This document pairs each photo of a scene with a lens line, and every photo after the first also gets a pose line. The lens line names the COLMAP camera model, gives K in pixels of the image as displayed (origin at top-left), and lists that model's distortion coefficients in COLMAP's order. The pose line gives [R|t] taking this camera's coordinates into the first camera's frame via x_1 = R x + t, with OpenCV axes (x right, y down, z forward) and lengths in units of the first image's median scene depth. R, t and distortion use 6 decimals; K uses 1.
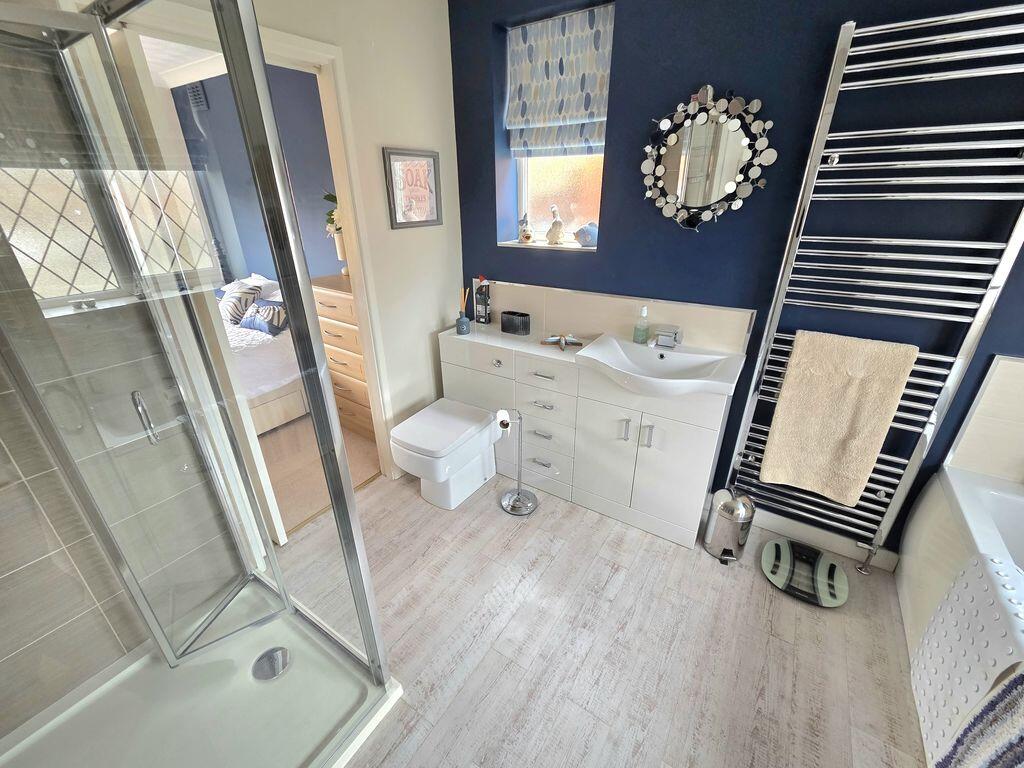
lens RADIAL K [[425.2, 0, 506.5], [0, 425.2, 384.1], [0, 0, 1]] dist [0.005881, -0.005010]
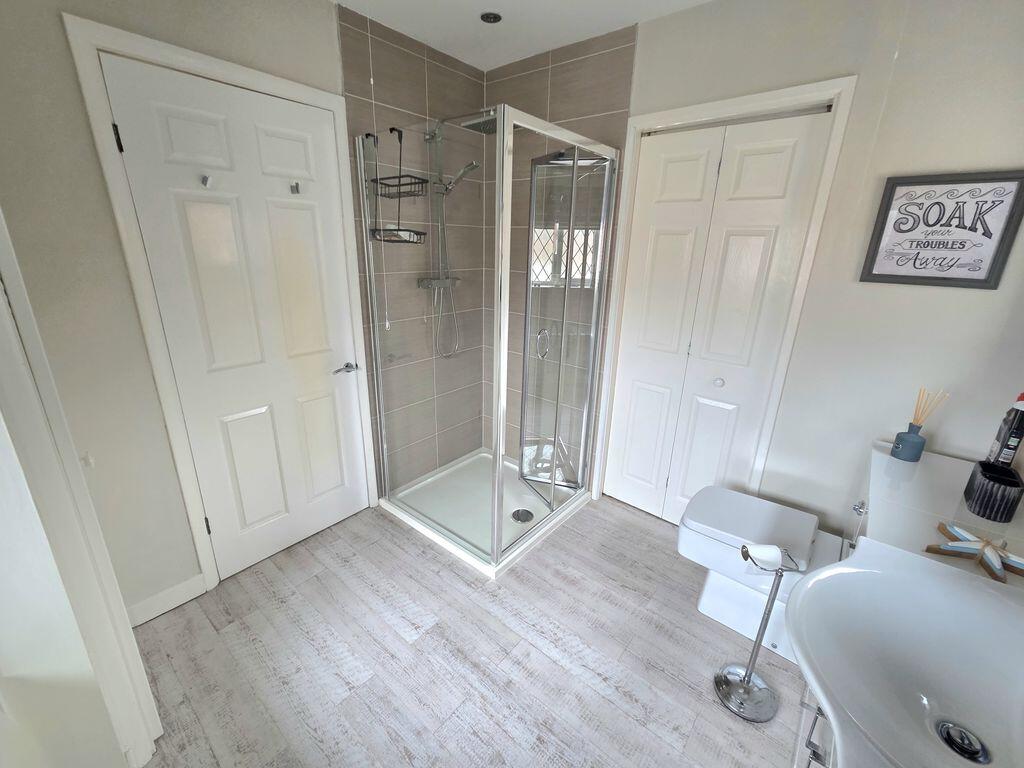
lens RADIAL K [[425.2, 0, 506.5], [0, 425.2, 384.1], [0, 0, 1]] dist [0.005881, -0.005010]
pose [[-0.116277, 0.317018, -0.941265, 0.712769], [-0.414927, 0.845529, 0.336031, -0.249325], [0.902394, 0.429629, 0.033224, 0.592972]]
